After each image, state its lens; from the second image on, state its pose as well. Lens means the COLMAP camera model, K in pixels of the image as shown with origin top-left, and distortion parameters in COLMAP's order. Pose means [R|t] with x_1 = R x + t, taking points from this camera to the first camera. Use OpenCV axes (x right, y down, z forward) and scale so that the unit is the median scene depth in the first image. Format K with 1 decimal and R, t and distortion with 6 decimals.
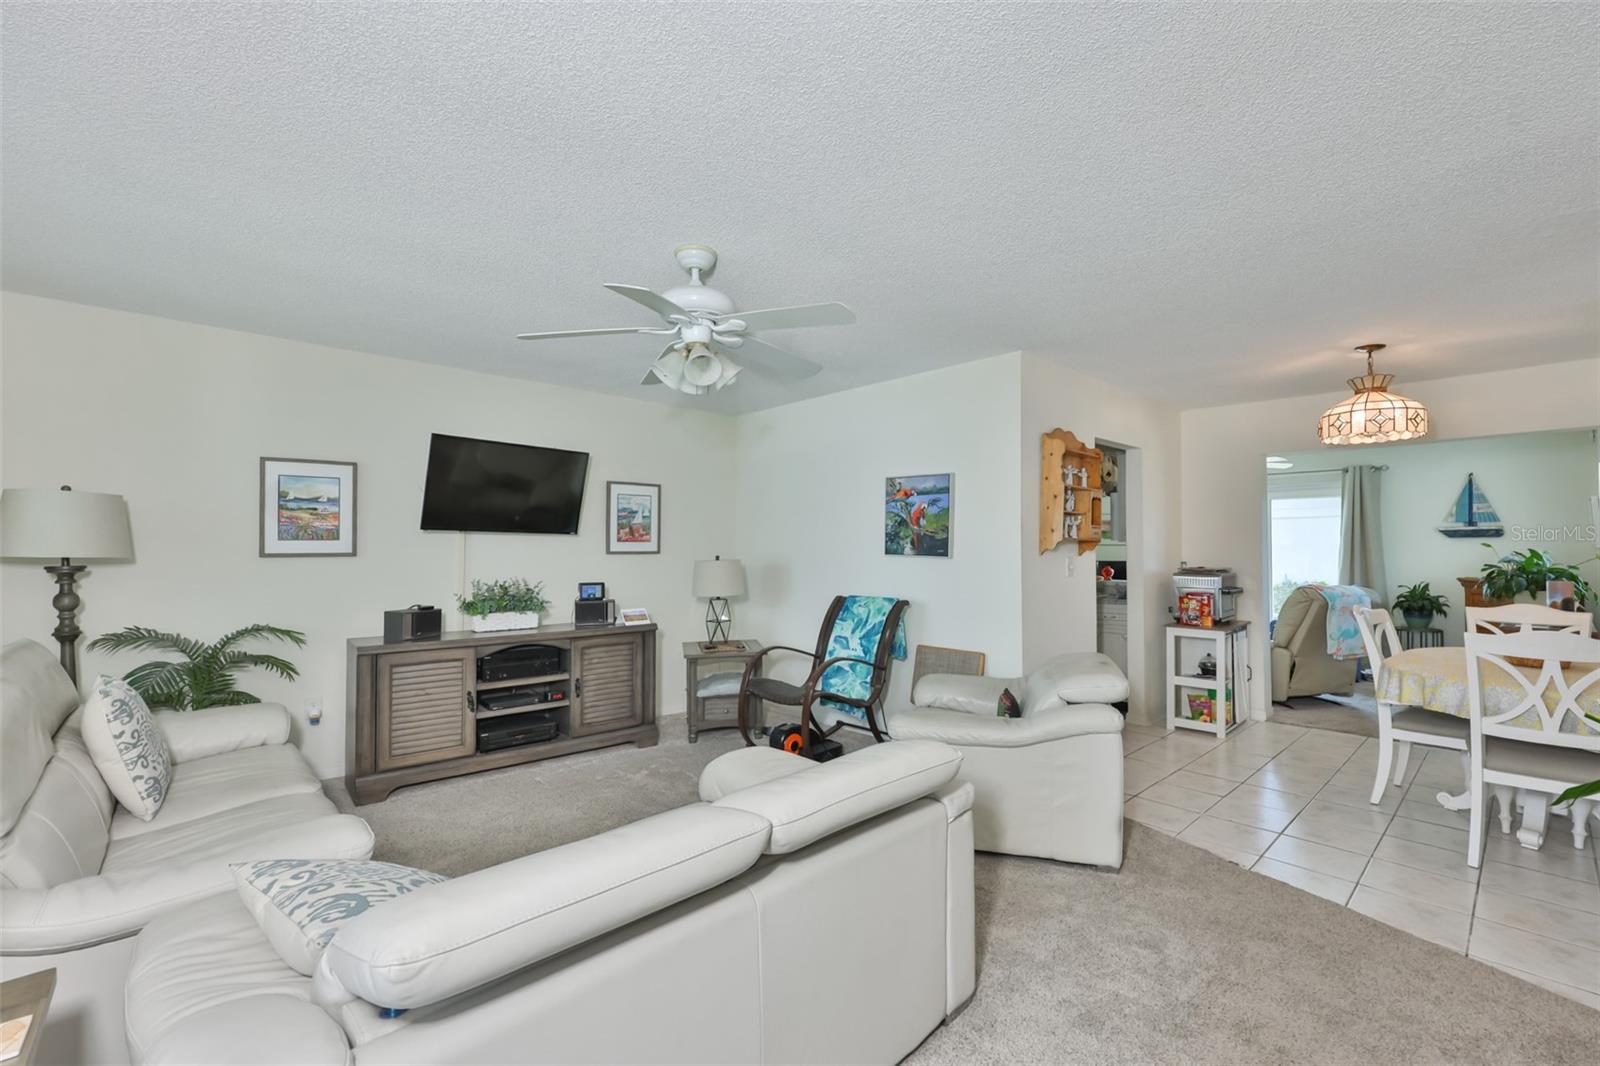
lens RADIAL K [[690.6, 0, 799.7], [0, 690.6, 536.7], [0, 0, 1]] dist [-0.004465, 0.001151]
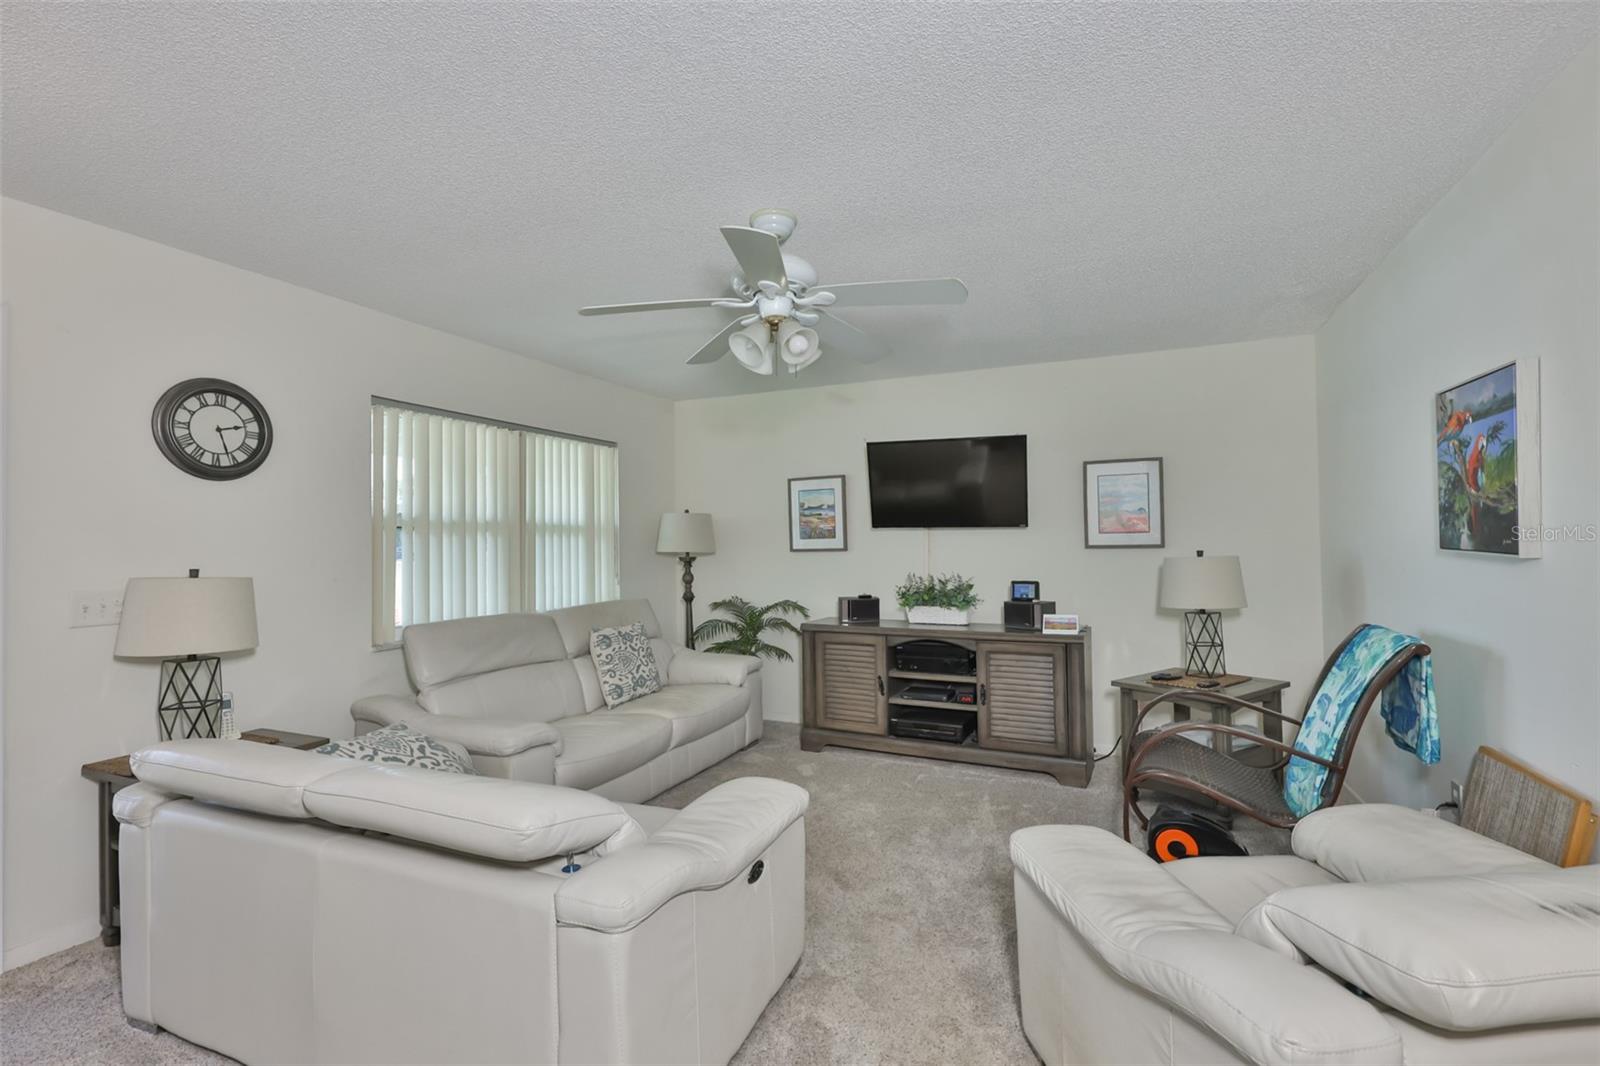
lens RADIAL K [[690.6, 0, 798.1], [0, 690.6, 532.2], [0, 0, 1]] dist [-0.004465, 0.001151]
pose [[0.392587, -0.022627, -0.919437, 0.411058], [0.028681, 0.999512, -0.012351, 0.006782], [0.919268, -0.021521, 0.393044, 0.395741]]
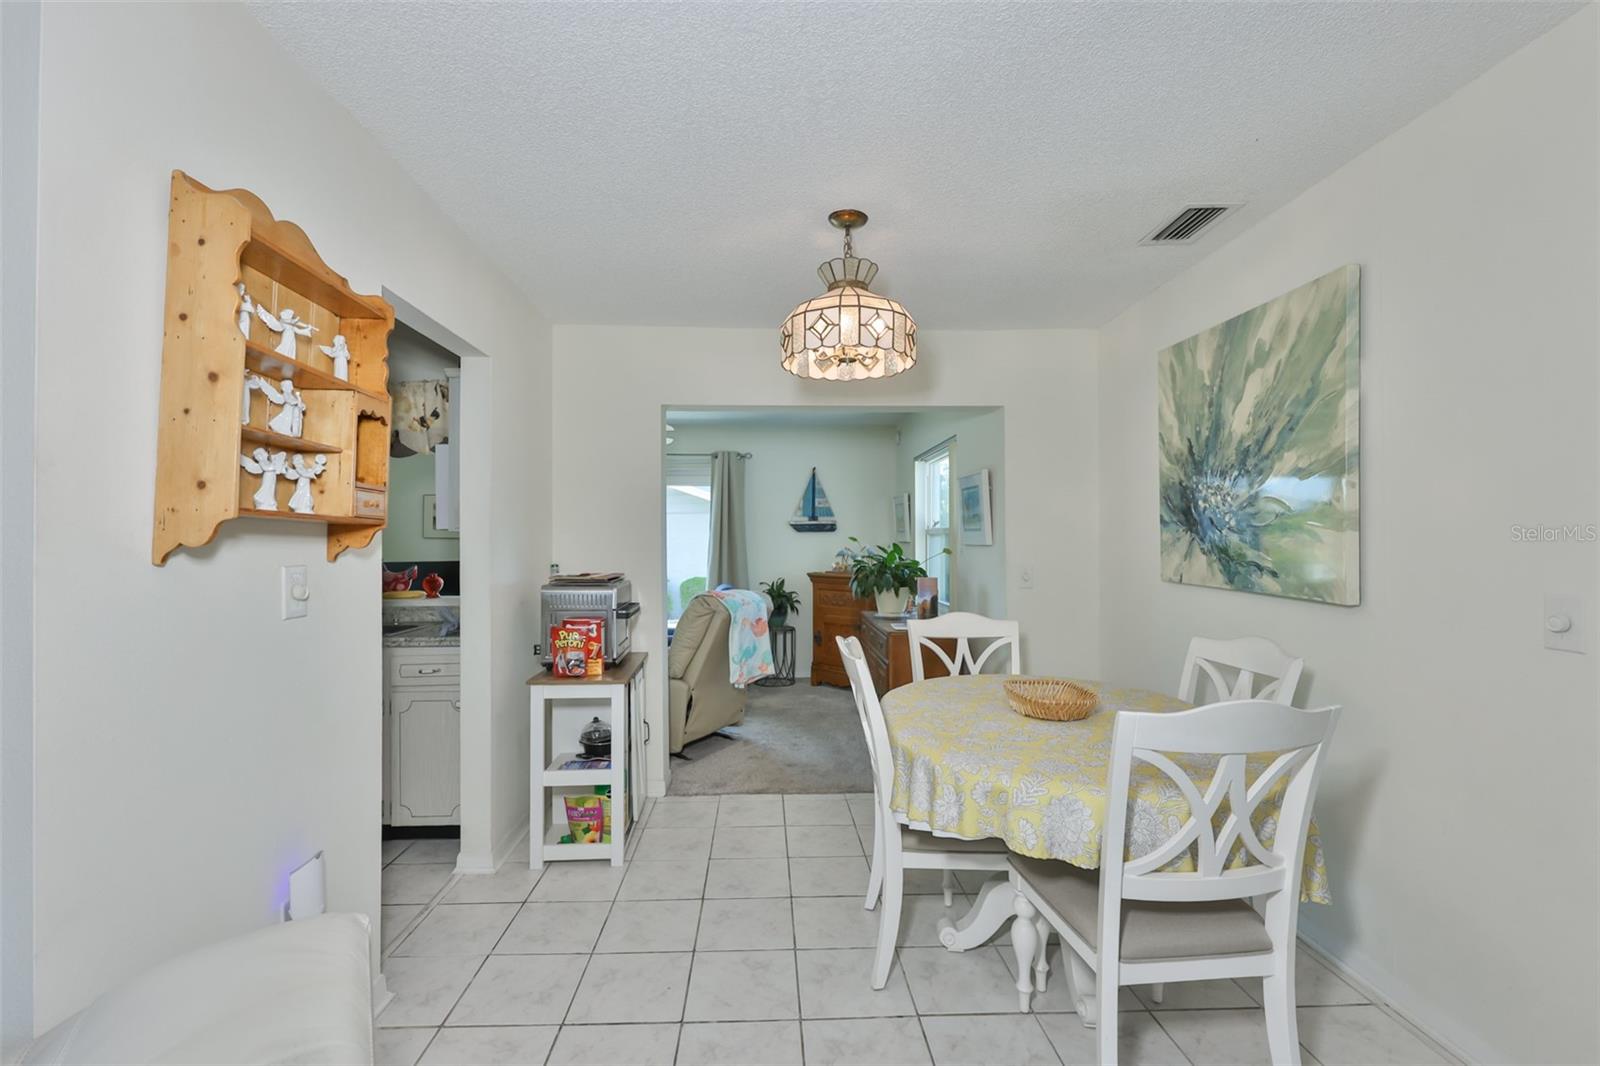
lens RADIAL K [[690.6, 0, 796.9], [0, 690.6, 538.0], [0, 0, 1]] dist [-0.004465, 0.001151]
pose [[0.641682, 0.004365, 0.766959, 0.268339], [-0.010125, 0.999945, 0.002780, 0.010437], [-0.766904, -0.009550, 0.641690, 0.530035]]
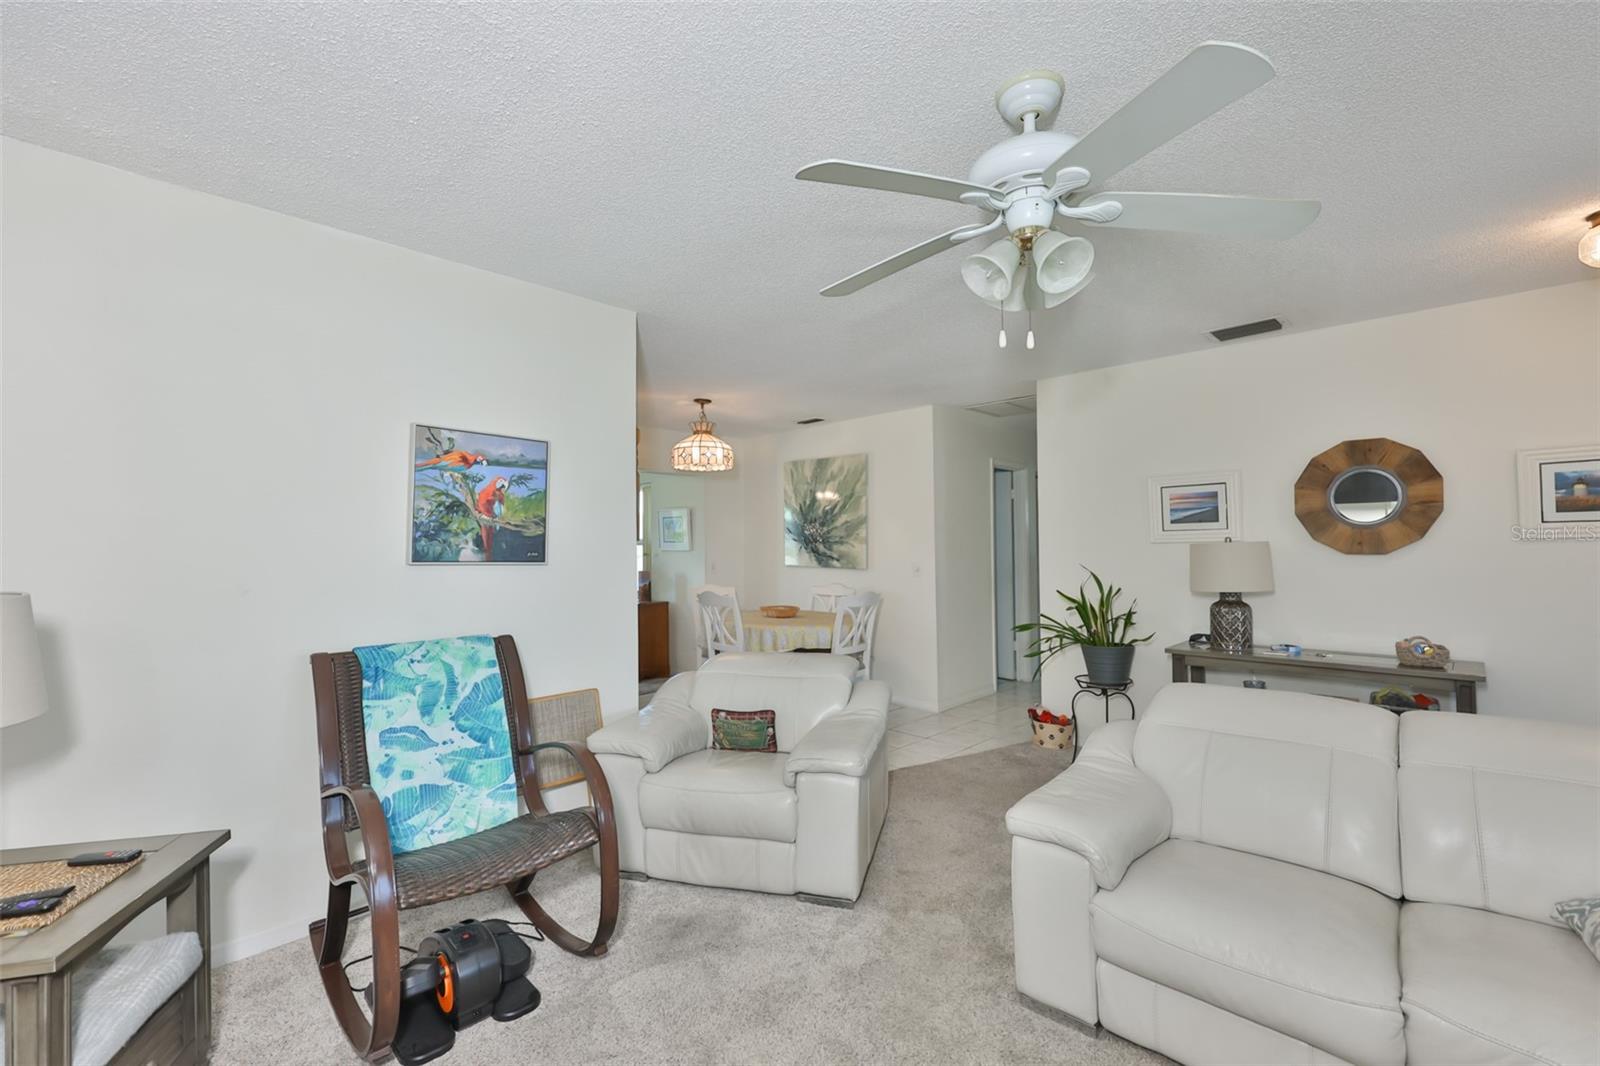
lens RADIAL K [[690.6, 0, 802.5], [0, 690.6, 536.0], [0, 0, 1]] dist [-0.004465, 0.001151]
pose [[-0.074036, 0.015477, 0.997135, -0.461573], [-0.010028, 0.999817, -0.016263, 0.010773], [-0.997205, -0.011203, -0.073867, 0.755436]]
